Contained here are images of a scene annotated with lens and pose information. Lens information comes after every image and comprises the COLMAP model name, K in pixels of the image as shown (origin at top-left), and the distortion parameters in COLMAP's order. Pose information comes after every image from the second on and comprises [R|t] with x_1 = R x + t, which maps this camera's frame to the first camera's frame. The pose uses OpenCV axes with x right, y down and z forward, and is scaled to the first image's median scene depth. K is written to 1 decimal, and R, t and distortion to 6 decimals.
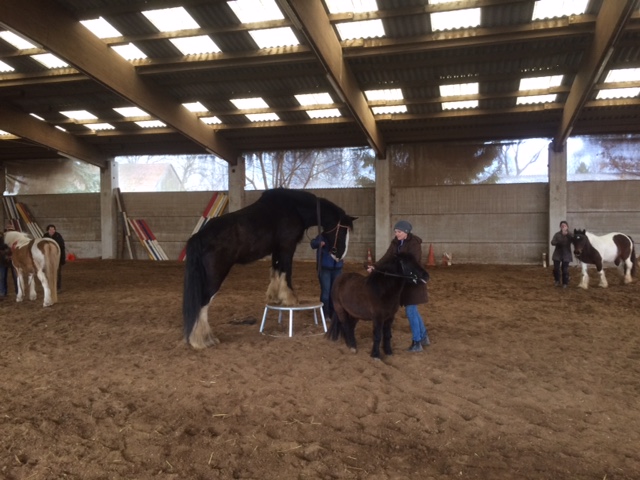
lens RADIAL K [[542.6, 0, 320.0], [0, 542.6, 240.0], [0, 0, 1]] dist [0.093862, -0.117108]
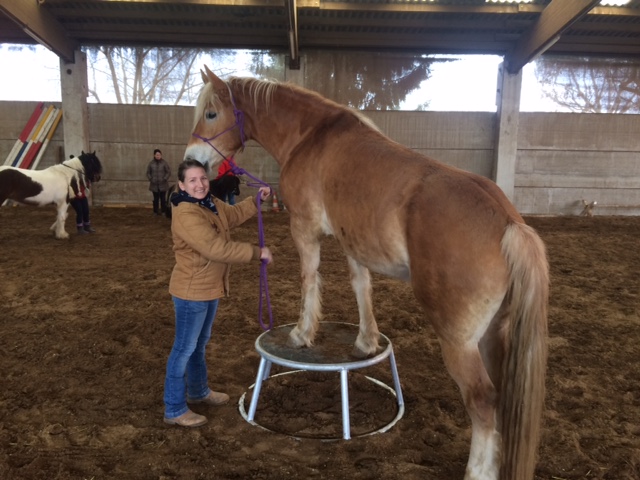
lens RADIAL K [[542.6, 0, 320.0], [0, 542.6, 240.0], [0, 0, 1]] dist [0.093862, -0.117108]
pose [[0.954264, -0.020091, 0.298289, -0.082836], [-0.014538, 0.993441, 0.113419, -0.004270], [-0.298611, -0.112568, 0.947713, 0.285588]]
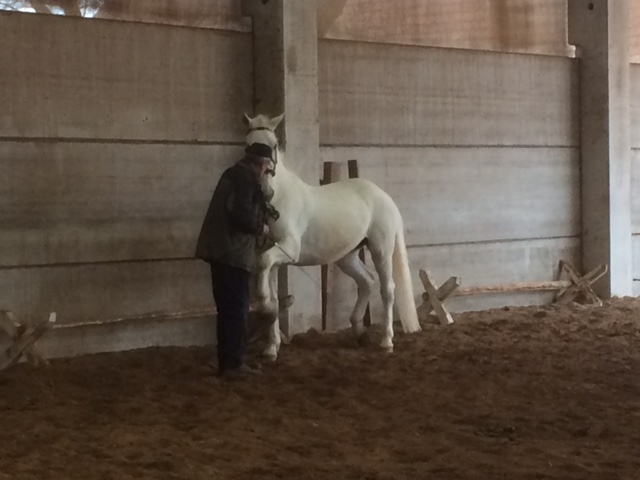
lens RADIAL K [[1990.3, 0, 320.0], [0, 1990.3, 240.0], [0, 0, 1]] dist [0.030569, 0.444158]
pose [[0.379914, -0.023468, 0.924724, -0.187171], [0.040358, 0.999147, 0.008775, -0.007879], [-0.924141, 0.033986, 0.380537, 0.515664]]
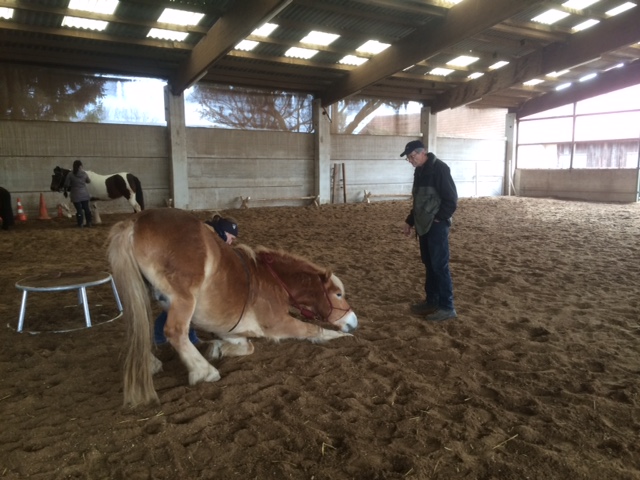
lens RADIAL K [[542.6, 0, 320.0], [0, 542.6, 240.0], [0, 0, 1]] dist [0.093862, -0.117108]
pose [[0.648502, -0.095489, 0.755200, -0.165542], [0.026695, 0.994343, 0.102803, 0.003868], [-0.760745, -0.046508, 0.647382, 0.151965]]
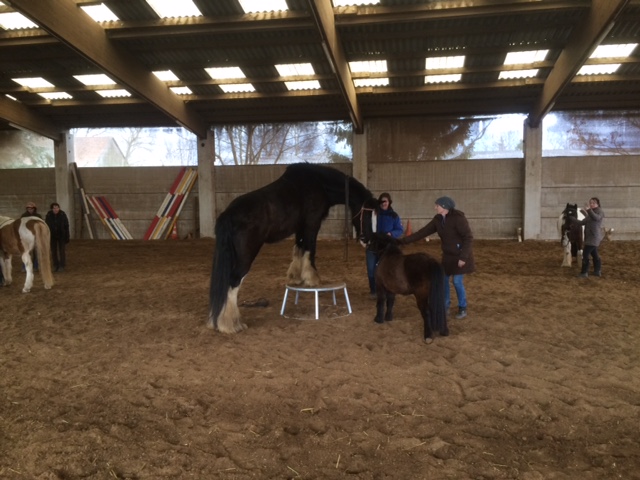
lens RADIAL K [[542.6, 0, 320.0], [0, 542.6, 240.0], [0, 0, 1]] dist [0.093862, -0.117108]
pose [[0.994597, -0.012805, 0.103022, -0.064471], [0.008389, 0.999032, 0.043182, -0.000514], [-0.103476, -0.042085, 0.993741, 0.026507]]
